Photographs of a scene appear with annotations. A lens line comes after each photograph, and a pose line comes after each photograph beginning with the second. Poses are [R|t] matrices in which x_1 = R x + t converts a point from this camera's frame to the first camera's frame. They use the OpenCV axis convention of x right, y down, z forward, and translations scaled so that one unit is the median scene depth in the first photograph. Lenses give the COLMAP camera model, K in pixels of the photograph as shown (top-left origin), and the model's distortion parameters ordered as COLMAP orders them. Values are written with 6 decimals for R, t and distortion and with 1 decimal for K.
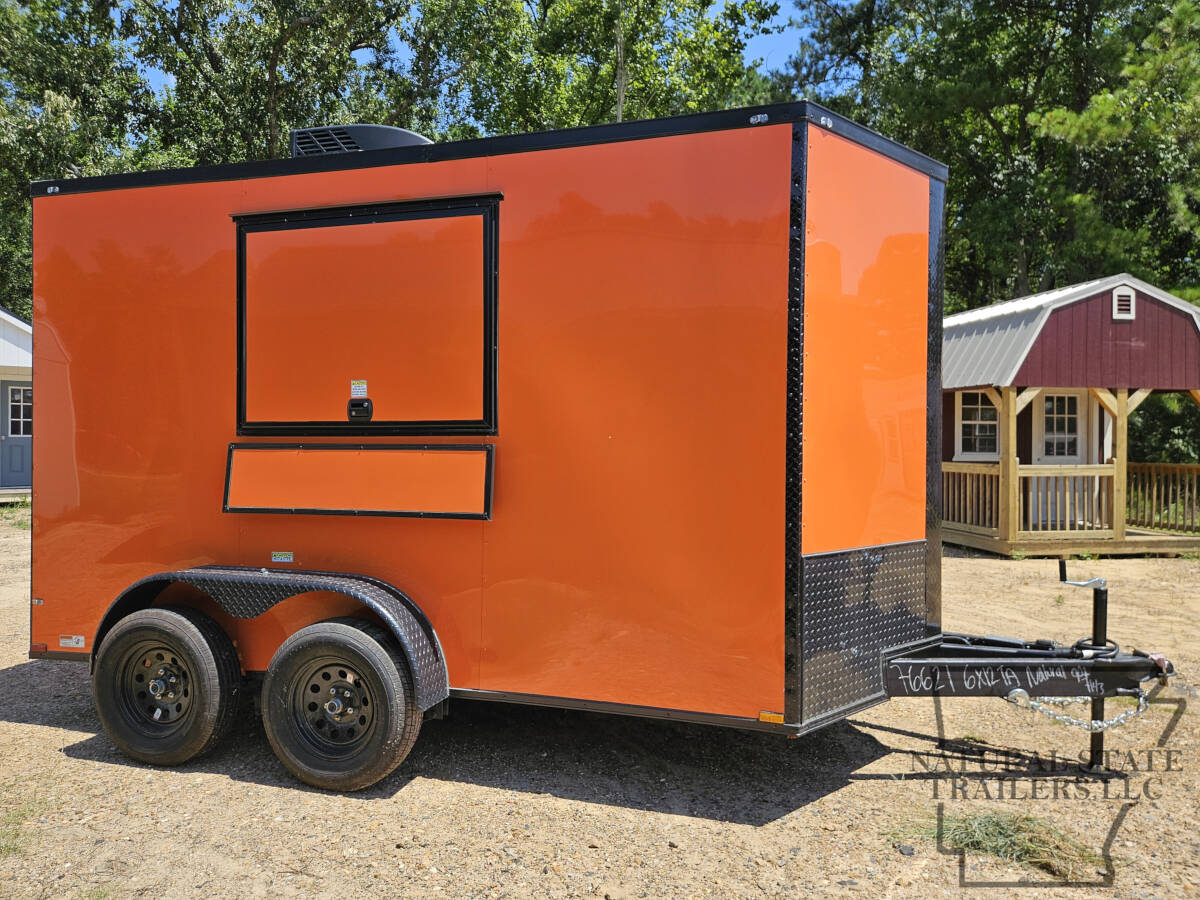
lens RADIAL K [[813.1, 0, 601.3], [0, 813.1, 445.5], [0, 0, 1]] dist [0.084012, -0.065273]
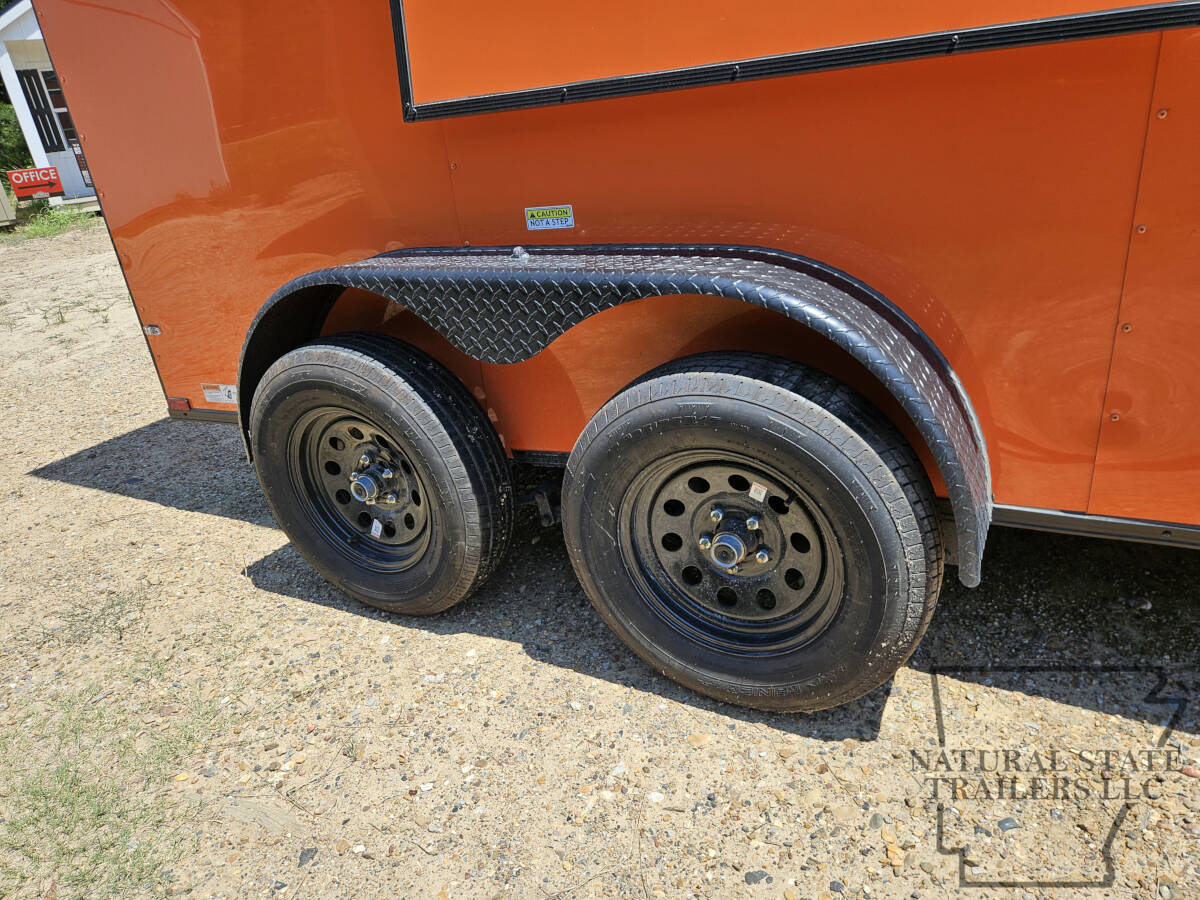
lens RADIAL K [[813.1, 0, 601.3], [0, 813.1, 445.5], [0, 0, 1]] dist [0.084012, -0.065273]
pose [[0.973163, -0.023555, -0.228907, -0.278494], [0.111537, 0.918370, 0.379678, 0.088989], [0.201278, -0.395020, 0.896352, 0.597802]]
